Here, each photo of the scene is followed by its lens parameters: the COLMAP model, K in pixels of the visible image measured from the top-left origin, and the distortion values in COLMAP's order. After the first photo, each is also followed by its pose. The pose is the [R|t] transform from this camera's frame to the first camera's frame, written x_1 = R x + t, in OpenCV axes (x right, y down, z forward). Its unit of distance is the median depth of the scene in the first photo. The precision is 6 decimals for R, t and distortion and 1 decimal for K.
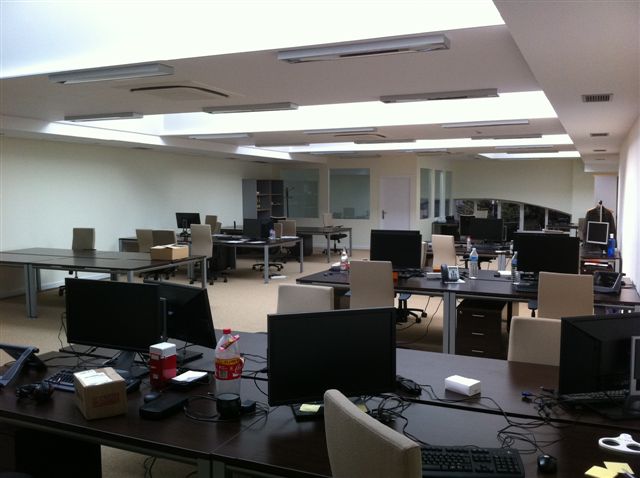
lens RADIAL K [[620.3, 0, 331.0], [0, 620.3, 228.6], [0, 0, 1]] dist [0.045503, 0.000000]
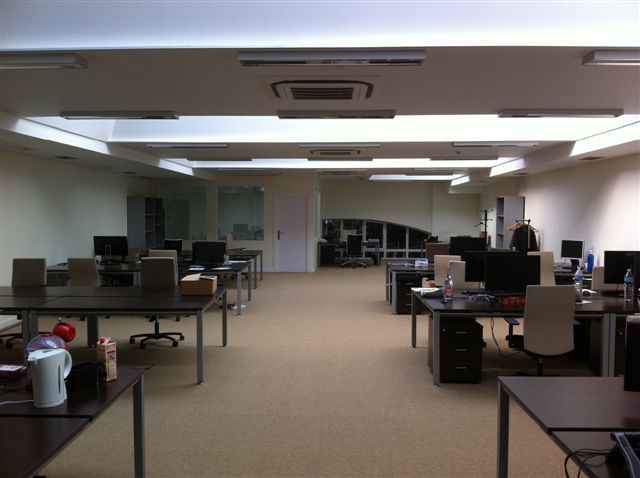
lens RADIAL K [[620.3, 0, 322.4], [0, 620.3, 244.9], [0, 0, 1]] dist [0.045503, 0.000000]
pose [[0.920357, -0.021248, 0.390502, -0.245537], [0.023842, 0.999714, -0.001795, -0.004740], [-0.390352, 0.010963, 0.920600, 0.101590]]
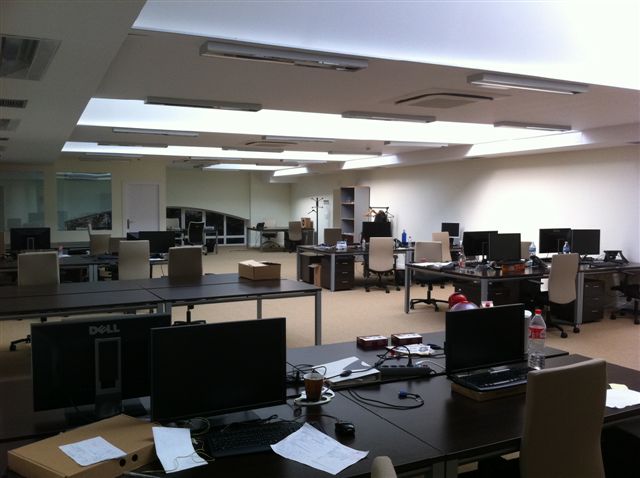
lens RADIAL K [[620.3, 0, 321.4], [0, 620.3, 237.1], [0, 0, 1]] dist [0.045503, 0.000000]
pose [[0.622325, -0.048021, 0.781285, -0.497441], [0.047451, 0.998595, 0.023581, -0.012974], [-0.781319, 0.022398, 0.623729, 0.224071]]
